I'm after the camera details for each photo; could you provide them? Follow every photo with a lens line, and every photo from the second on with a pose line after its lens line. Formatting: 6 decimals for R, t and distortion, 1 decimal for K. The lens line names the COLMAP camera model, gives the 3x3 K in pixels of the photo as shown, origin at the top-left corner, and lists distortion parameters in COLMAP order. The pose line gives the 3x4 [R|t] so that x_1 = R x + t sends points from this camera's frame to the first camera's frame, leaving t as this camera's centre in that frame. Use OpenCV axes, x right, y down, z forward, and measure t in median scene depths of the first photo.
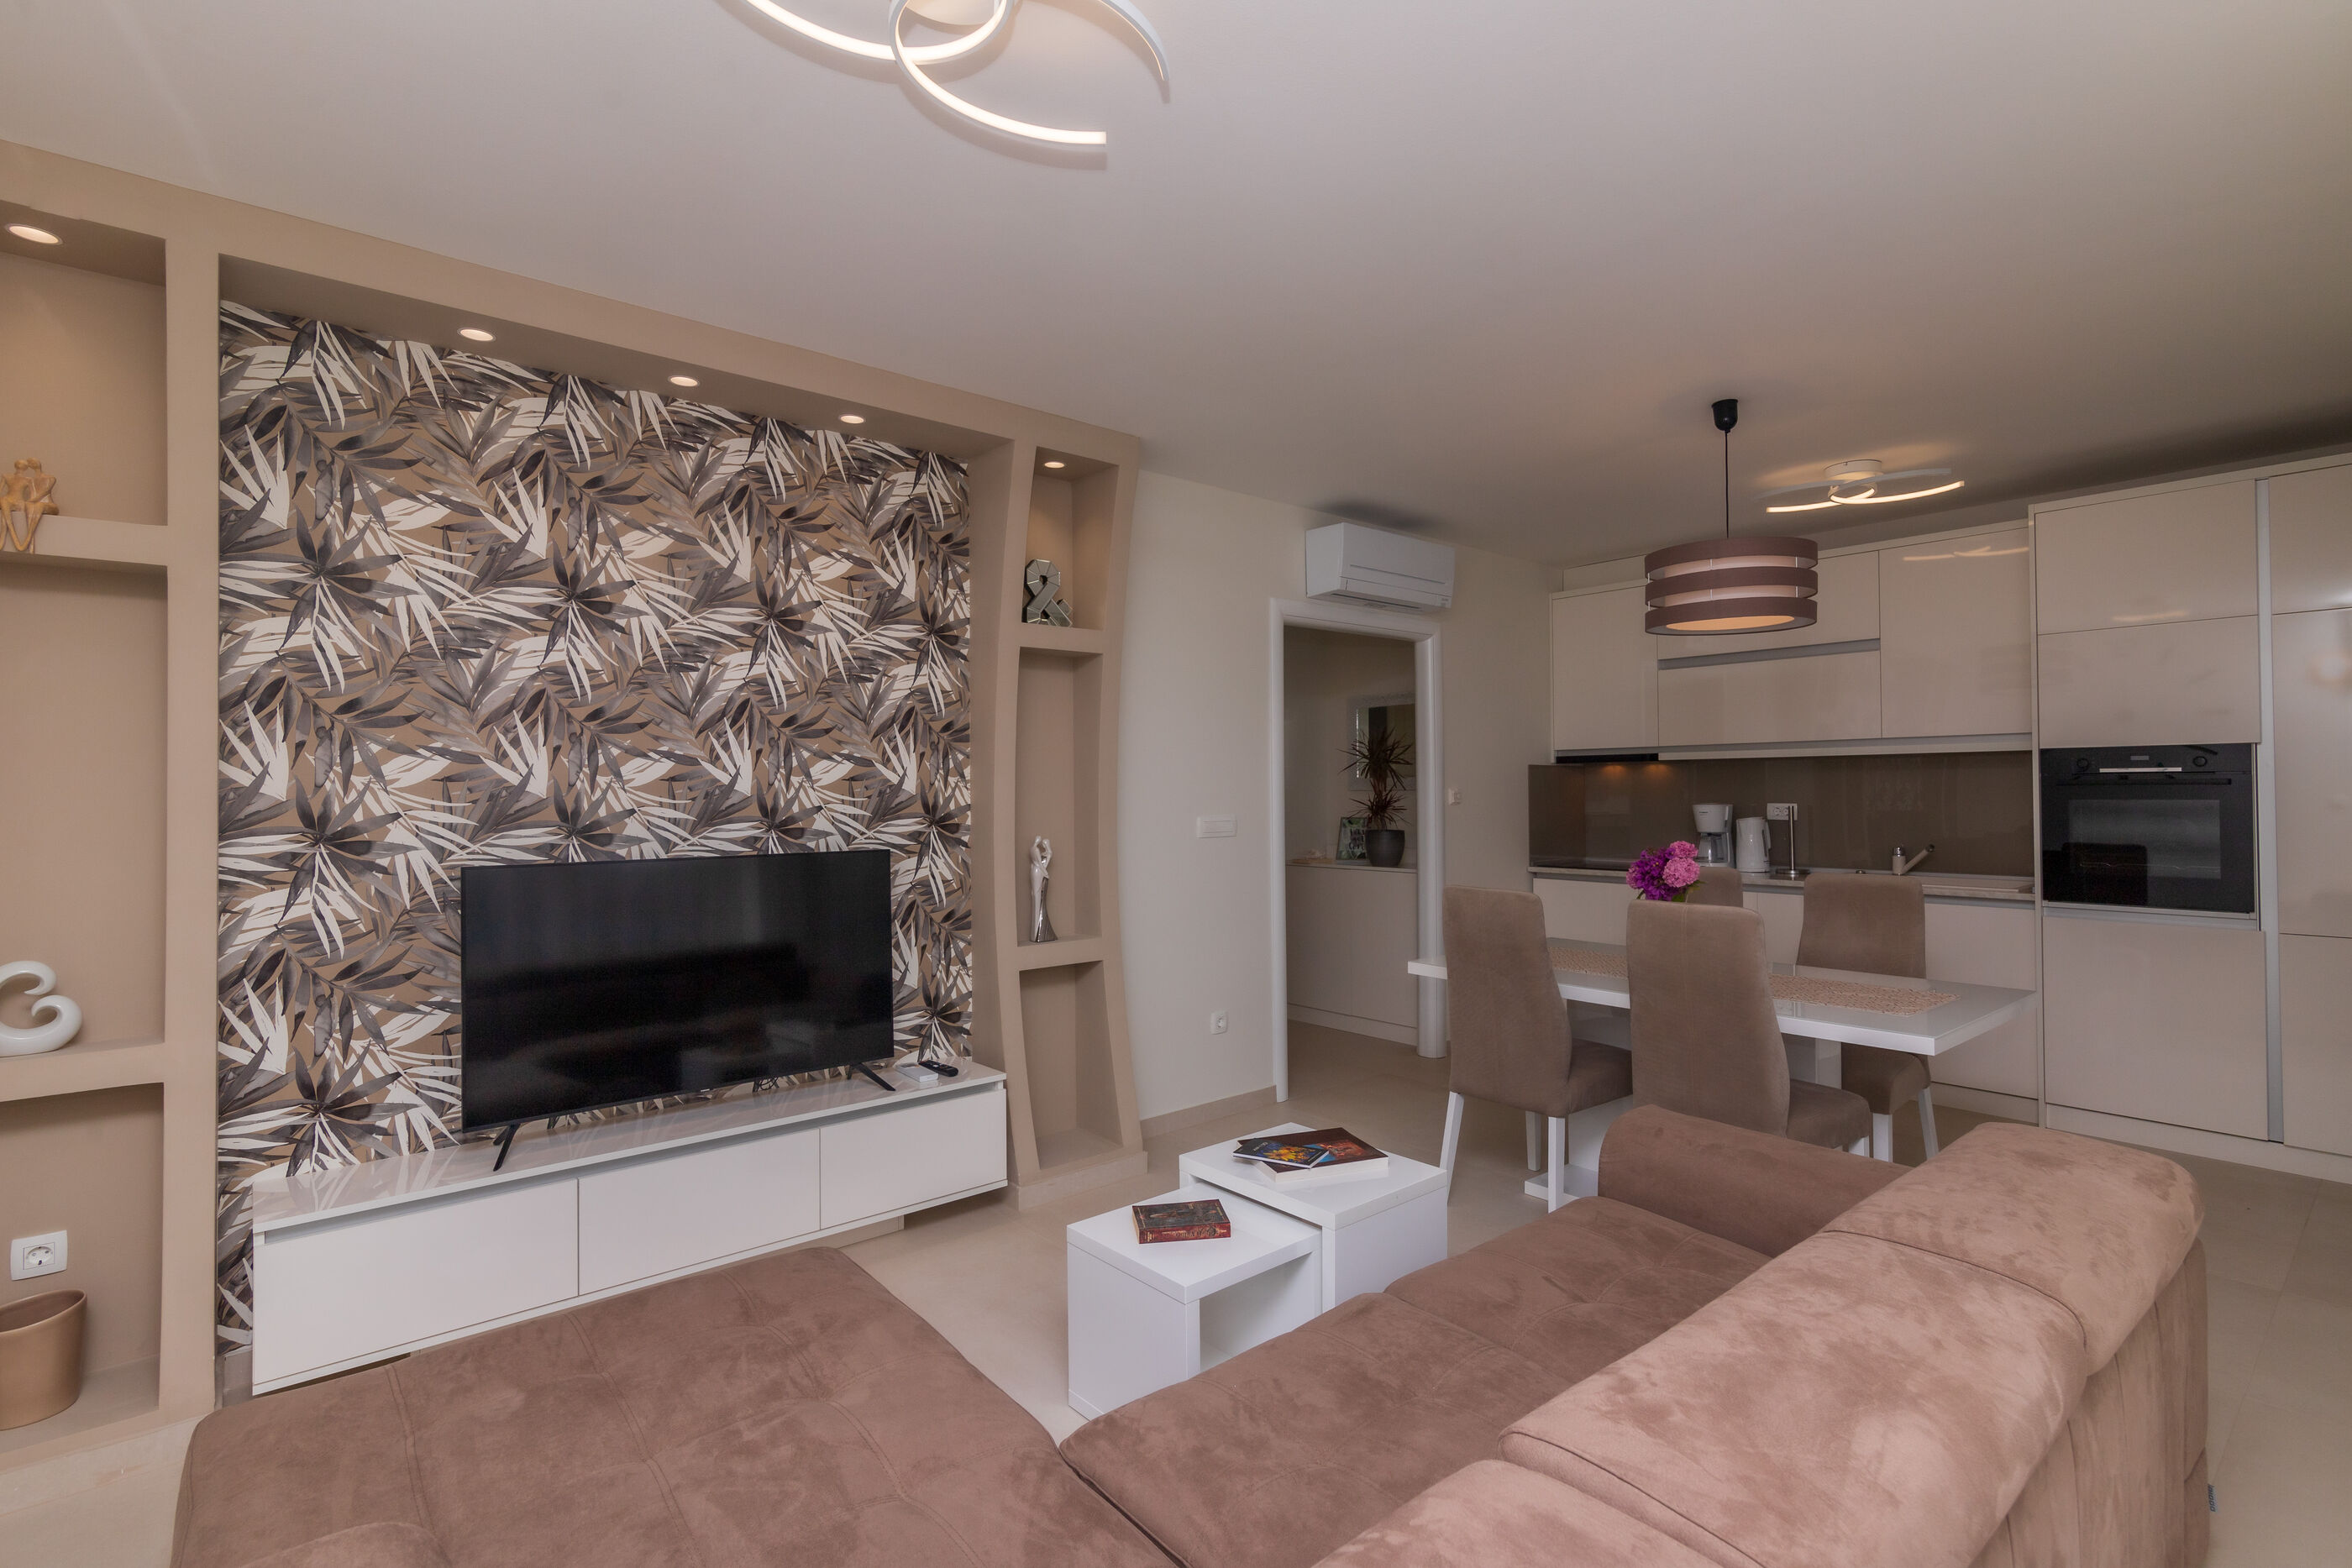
lens RADIAL K [[1076.3, 0, 1176.0], [0, 1076.3, 784.0], [0, 0, 1]] dist [-0.002228, -0.000331]
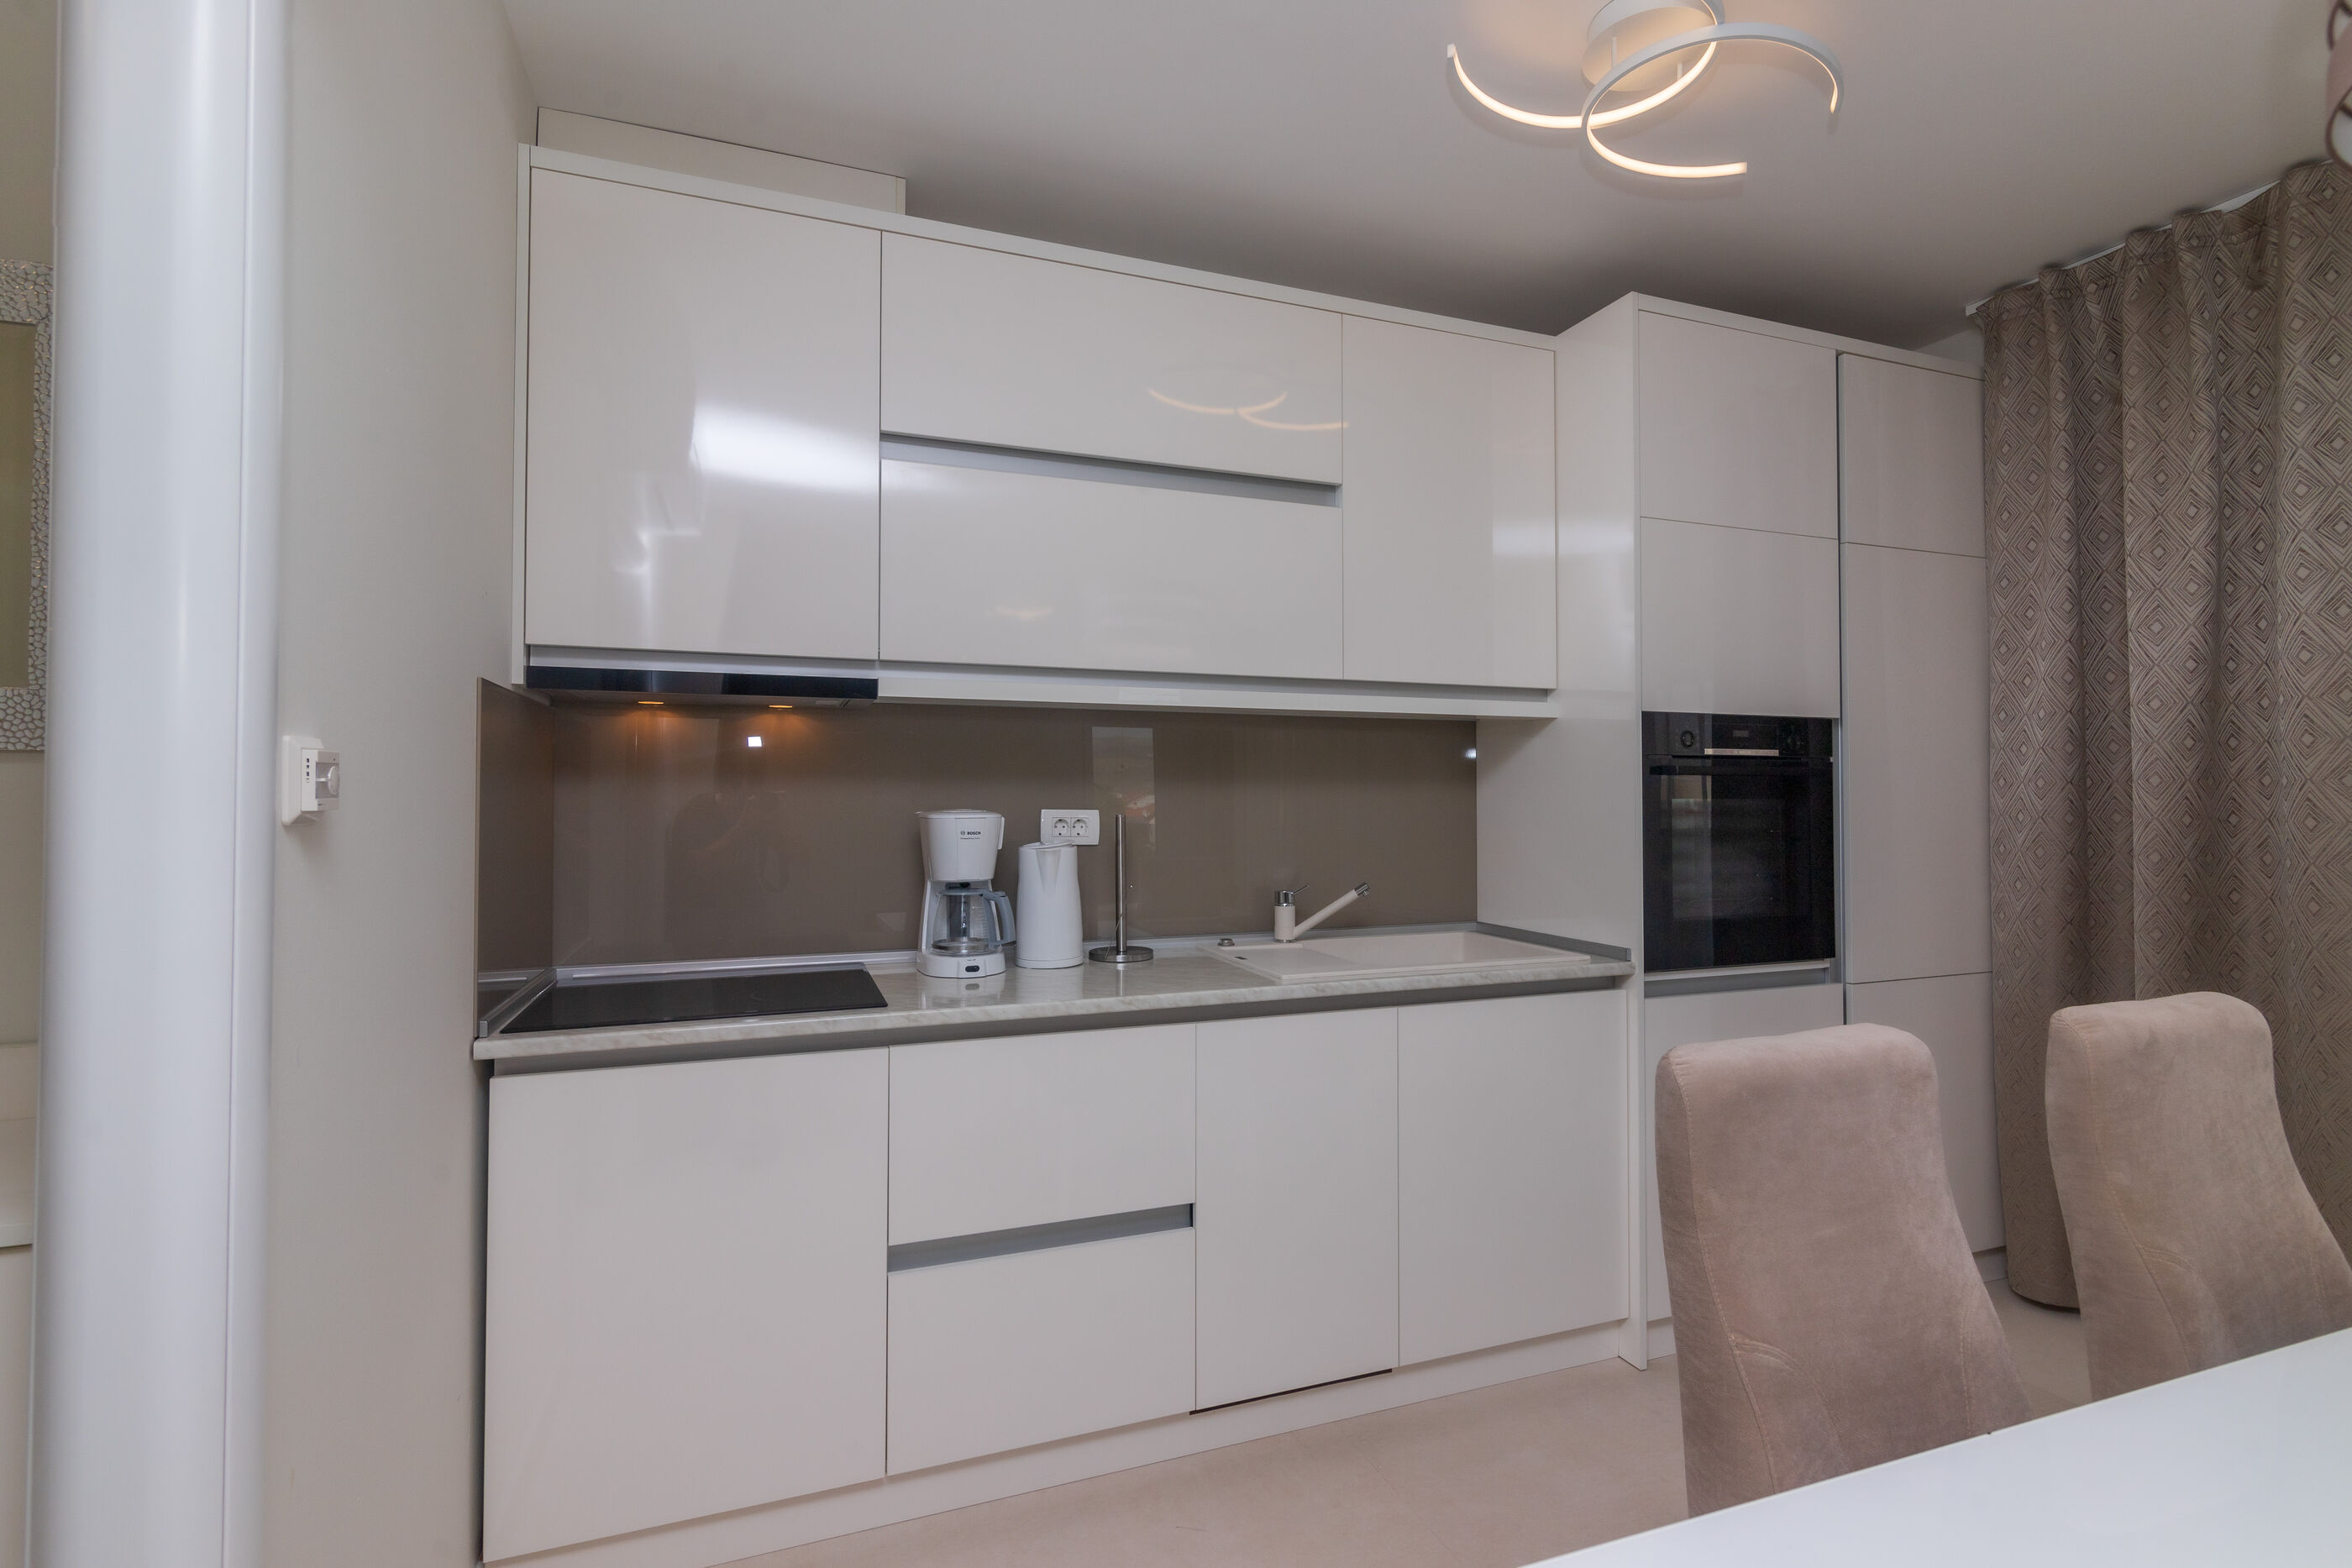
lens RADIAL K [[1076.3, 0, 1176.0], [0, 1076.3, 784.0], [0, 0, 1]] dist [-0.002228, -0.000331]
pose [[0.313157, 0.019483, 0.949502, 0.161122], [-0.008190, 0.999808, -0.017814, 0.017750], [-0.949666, -0.002198, 0.313256, 0.998766]]
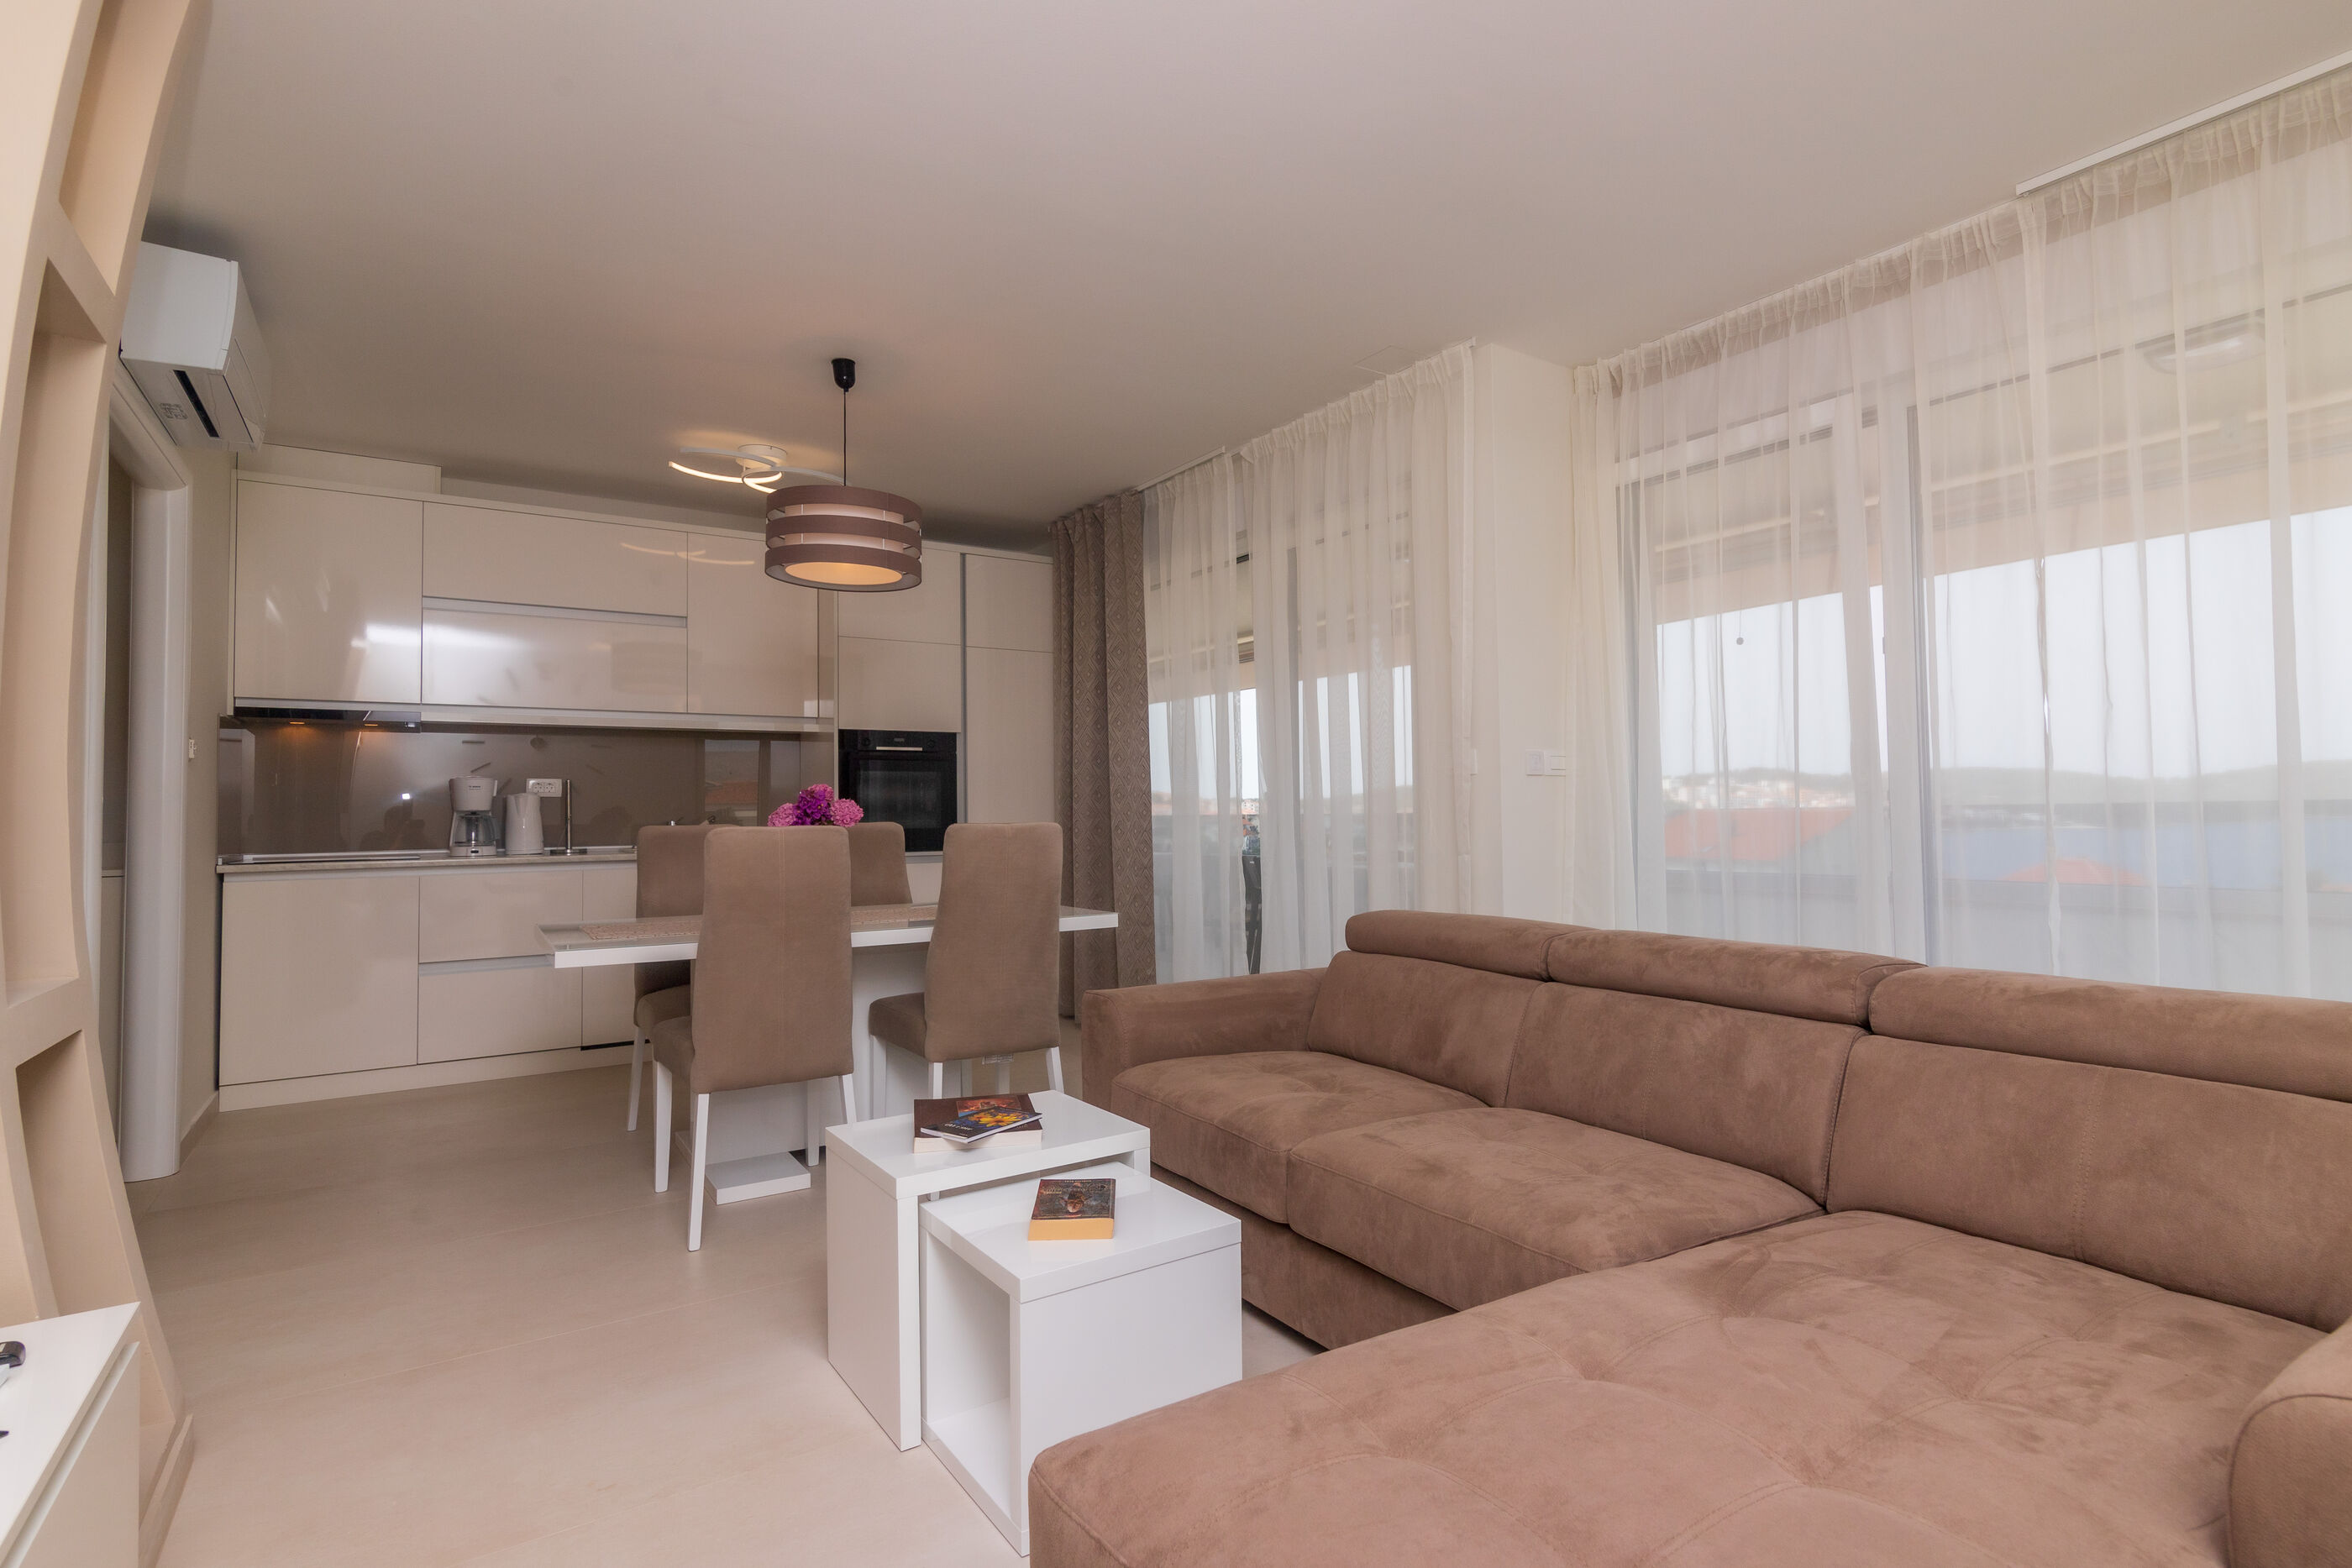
lens RADIAL K [[1141.6, 0, 1176.0], [0, 1141.6, 784.0], [0, 0, 1]] dist [0.006113, 0.000329]
pose [[0.094234, 0.036642, 0.994876, -0.433713], [0.007793, 0.999265, -0.037542, 0.077295], [-0.995520, 0.011291, 0.093879, 0.463816]]
